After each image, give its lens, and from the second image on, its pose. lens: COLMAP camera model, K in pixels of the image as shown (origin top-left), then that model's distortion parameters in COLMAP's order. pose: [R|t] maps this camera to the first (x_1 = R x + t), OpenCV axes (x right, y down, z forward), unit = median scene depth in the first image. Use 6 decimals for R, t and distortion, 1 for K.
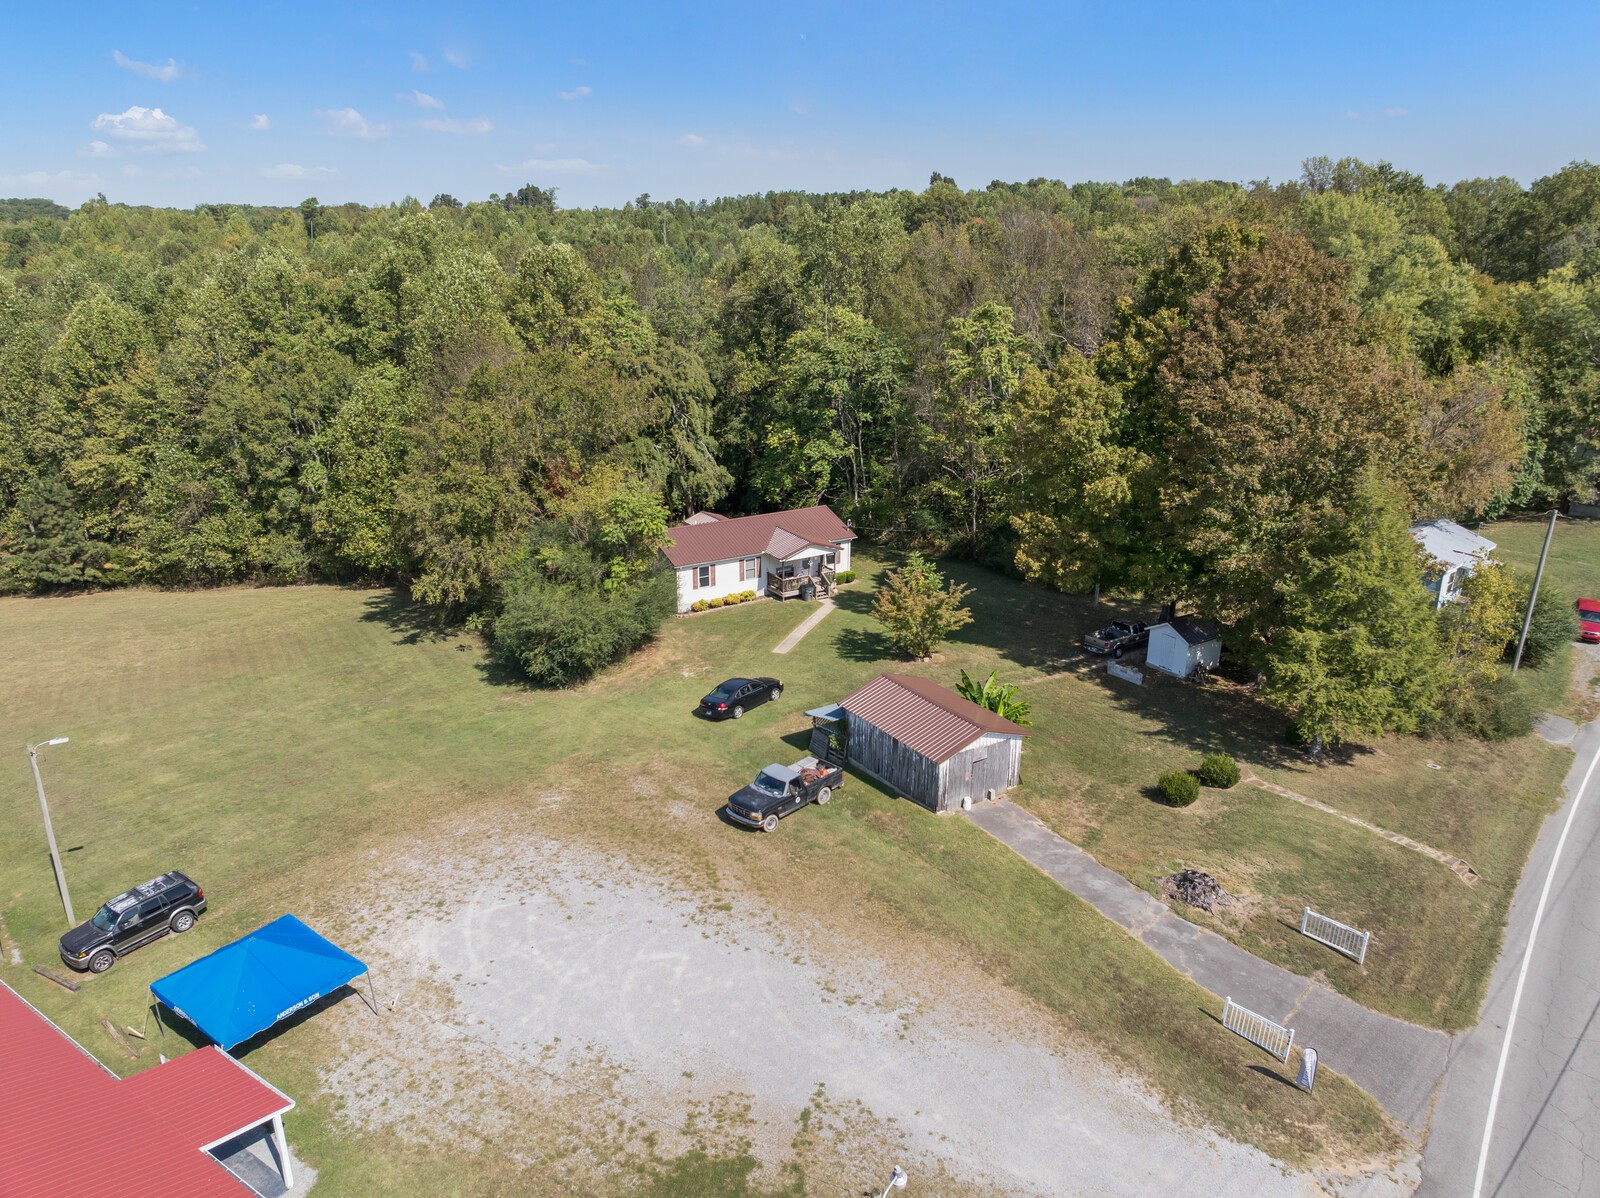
lens RADIAL K [[1126.5, 0, 800.0], [0, 1126.5, 599.0], [0, 0, 1]] dist [-0.043403, 0.008265]
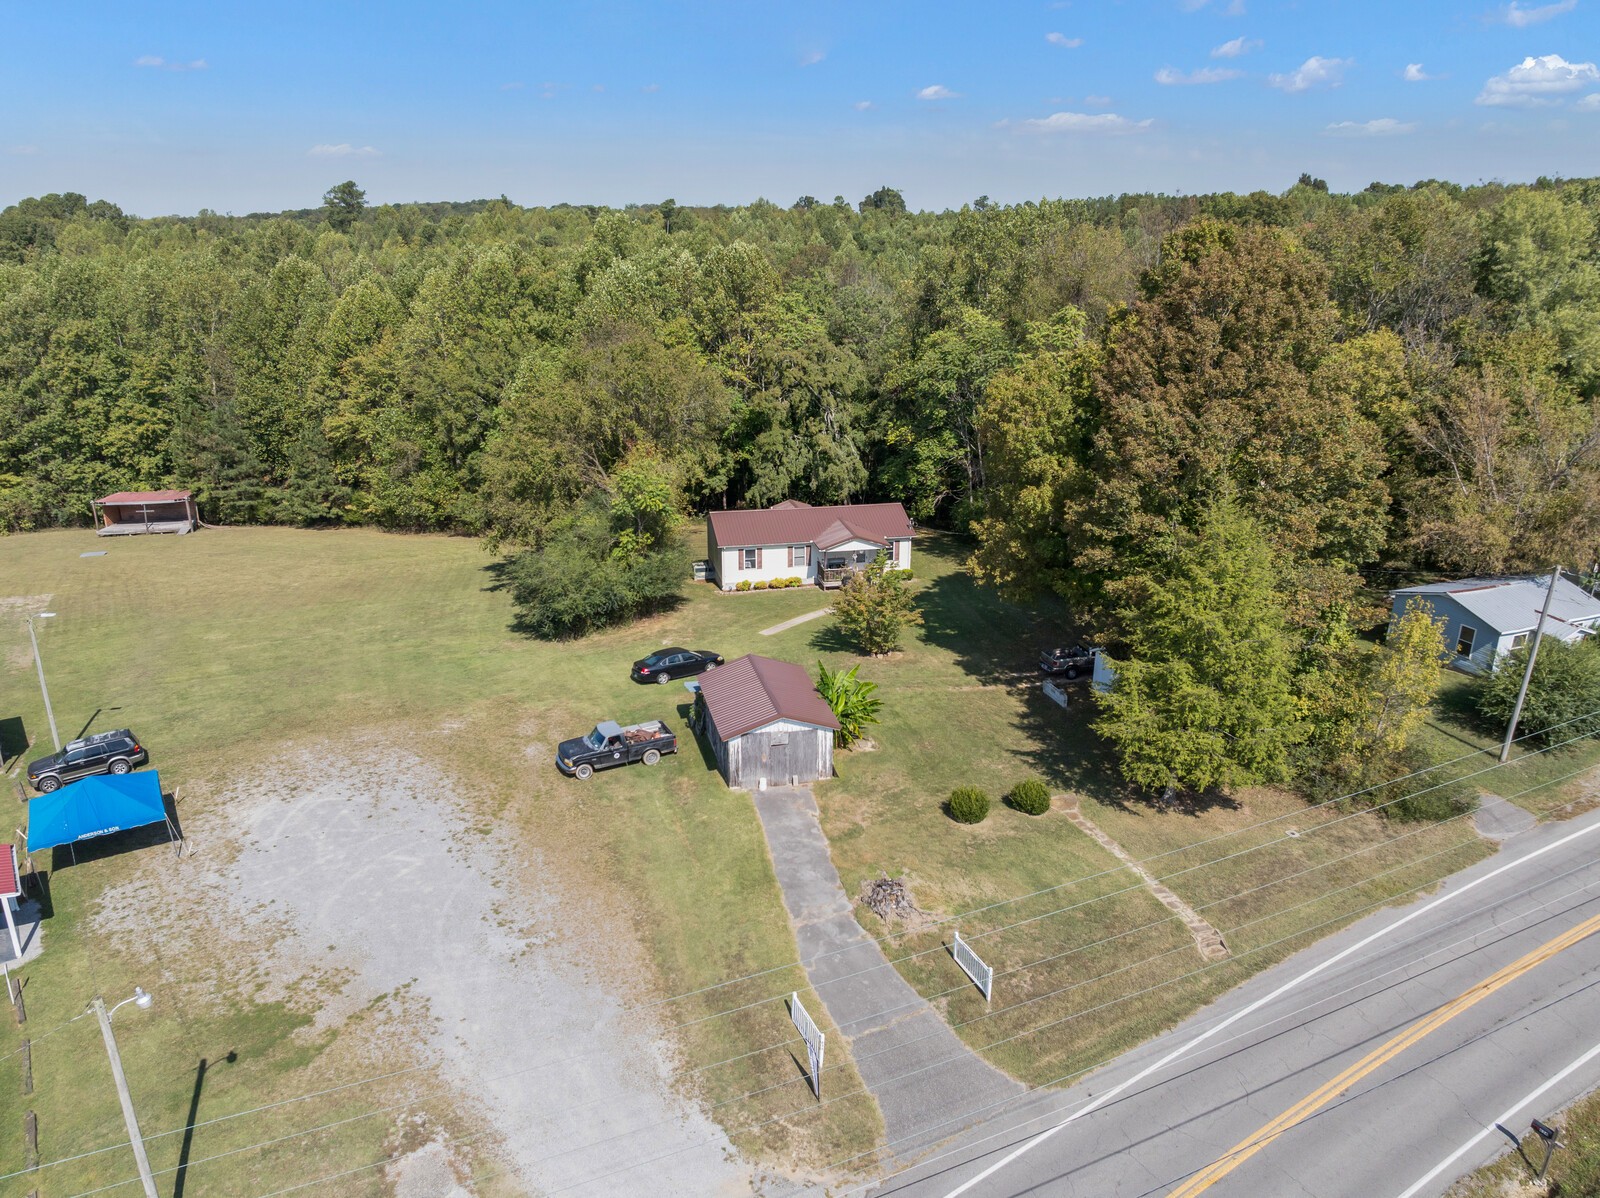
lens RADIAL K [[1126.5, 0, 800.0], [0, 1126.5, 599.0], [0, 0, 1]] dist [-0.043403, 0.008265]
pose [[0.941616, 0.107657, -0.319012, 0.329112], [-0.108213, 0.993998, 0.016037, -0.004919], [0.318824, 0.019421, 0.947615, 0.020119]]
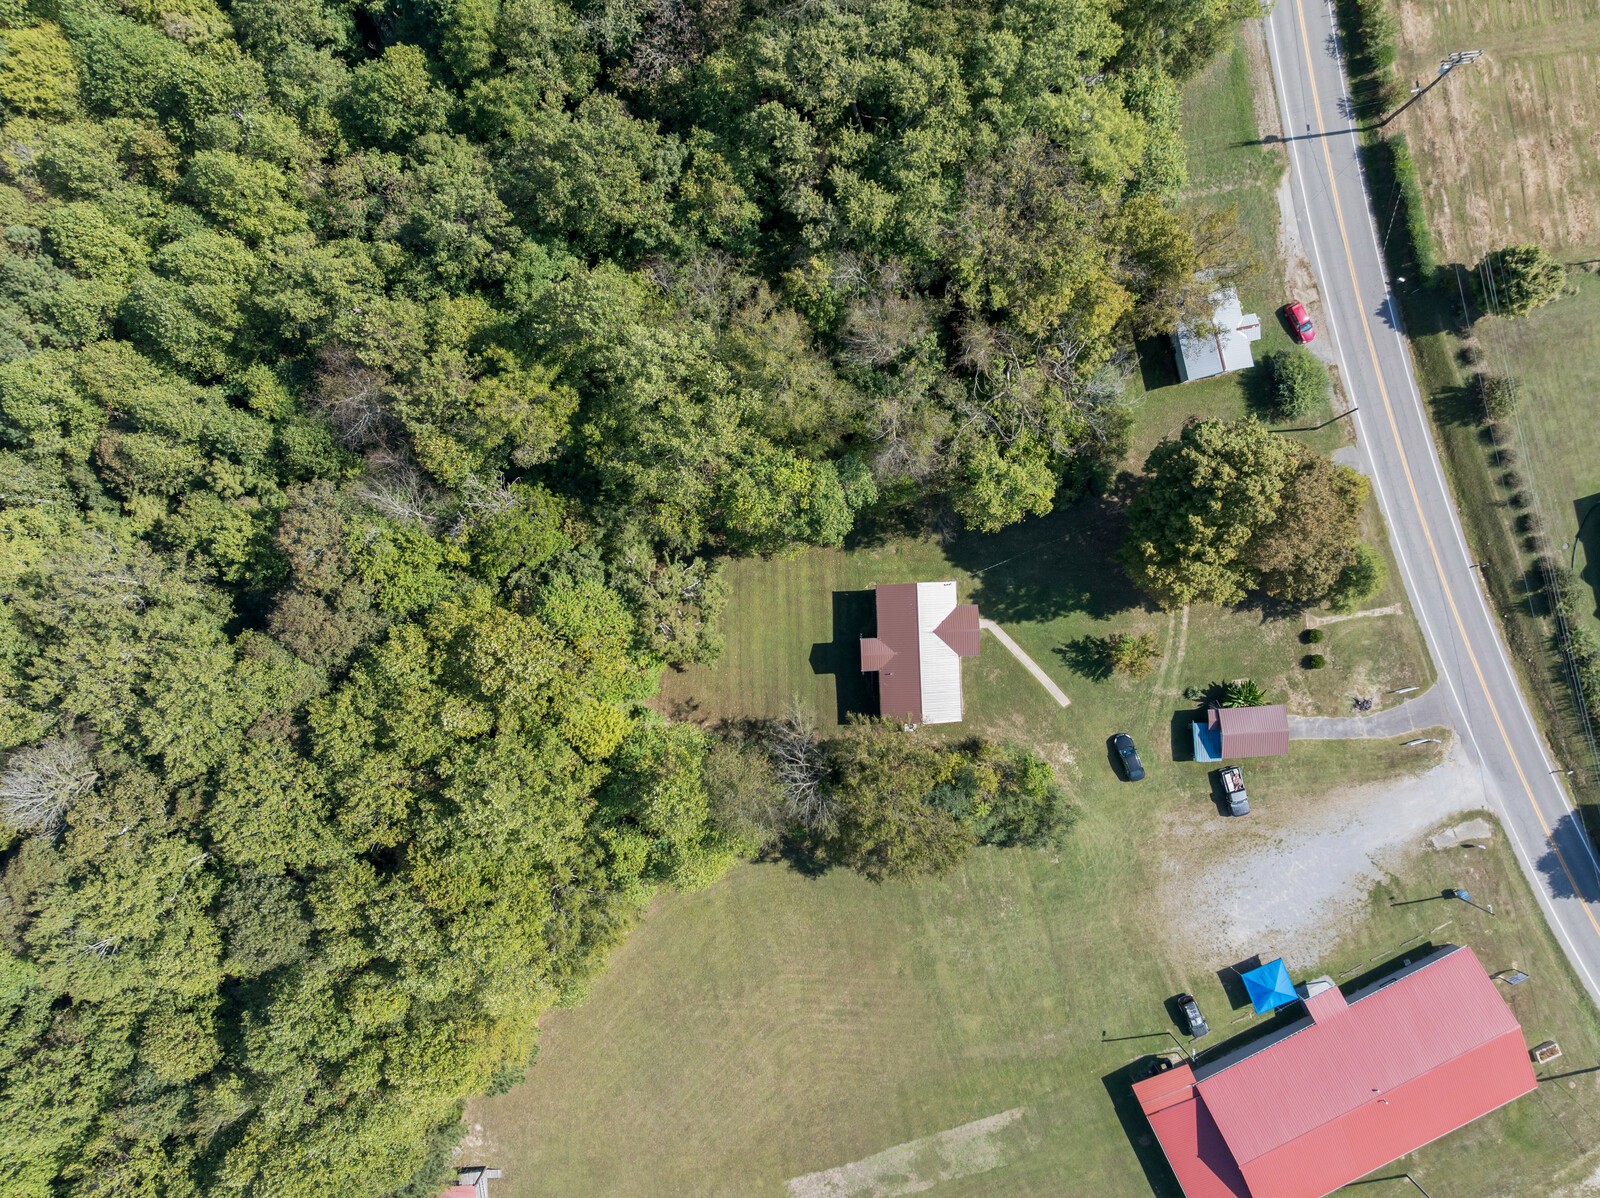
lens RADIAL K [[1126.5, 0, 800.0], [0, 1126.5, 599.0], [0, 0, 1]] dist [-0.043403, 0.008265]
pose [[0.492728, -0.870147, -0.007926, -0.066241], [0.292683, 0.157142, 0.943209, -1.741816], [-0.819485, -0.467065, 0.332105, 0.798634]]
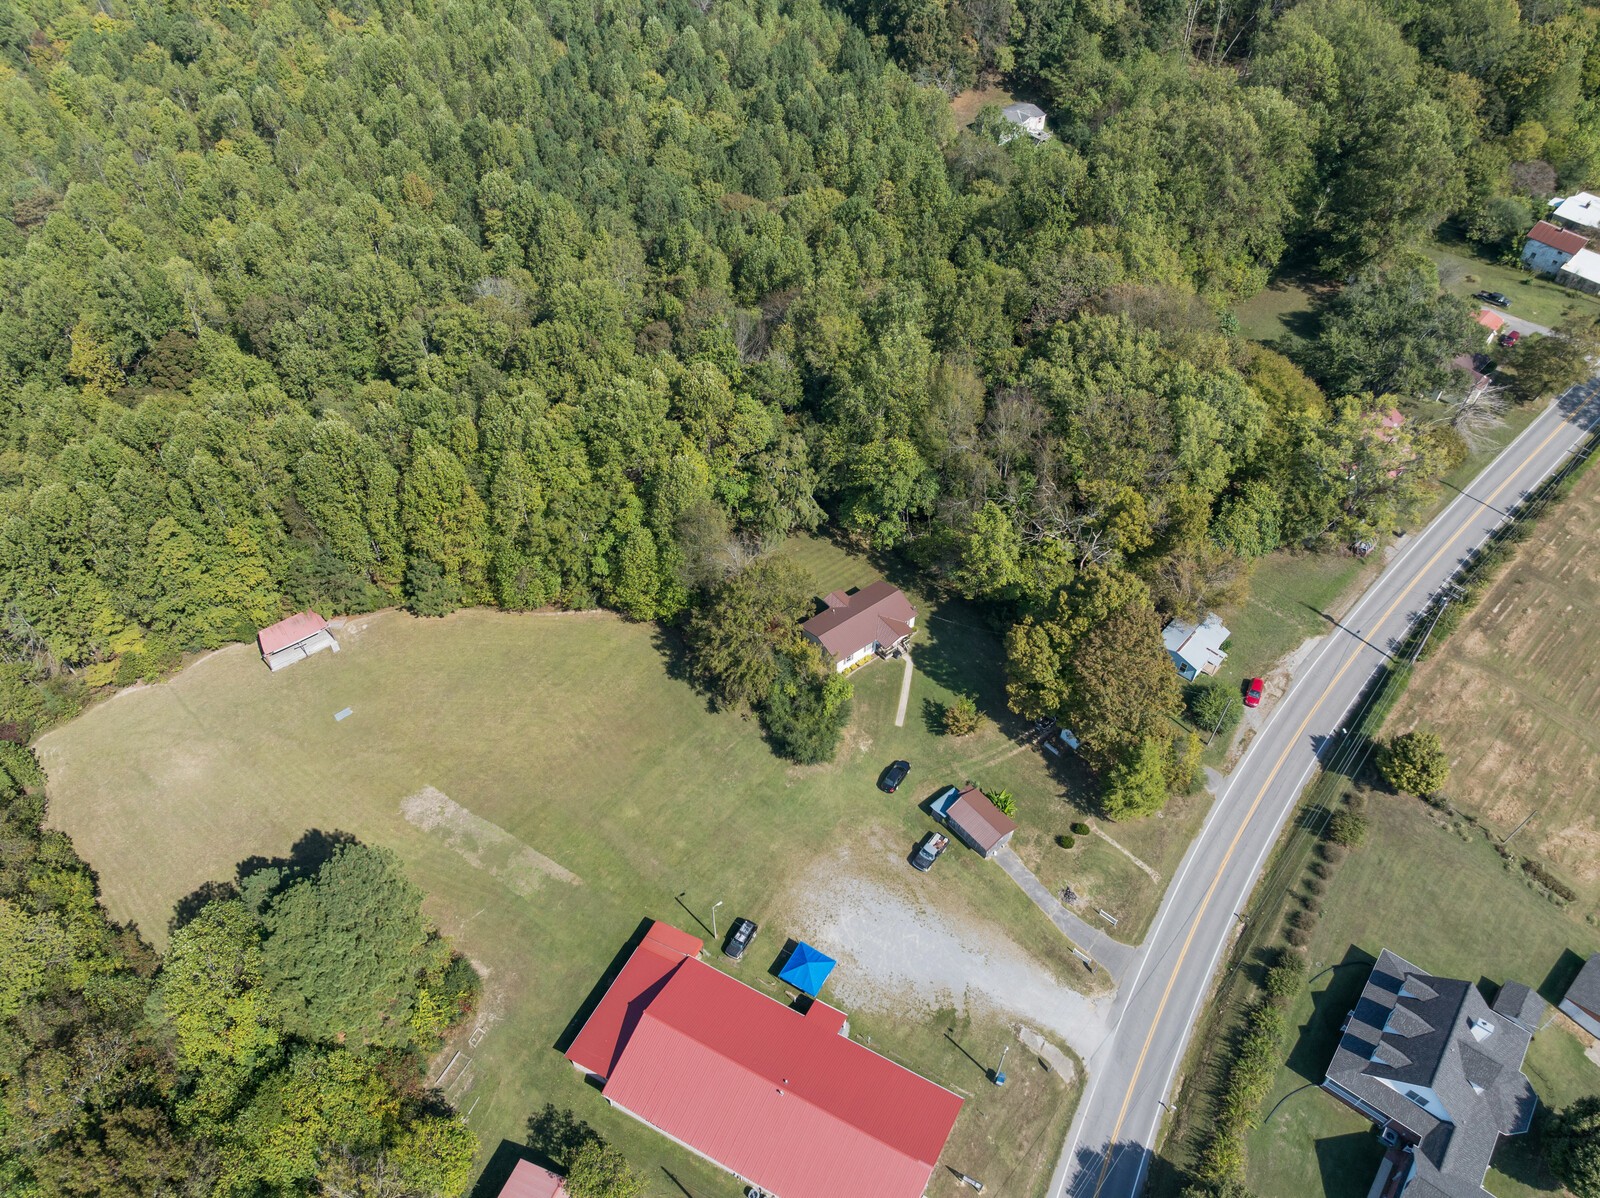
lens RADIAL K [[1126.5, 0, 800.0], [0, 1126.5, 599.0], [0, 0, 1]] dist [-0.043403, 0.008265]
pose [[0.995125, -0.075319, 0.063661, -0.322768], [0.035519, 0.875930, 0.481129, -1.194970], [-0.092001, -0.476522, 0.874335, -0.771932]]
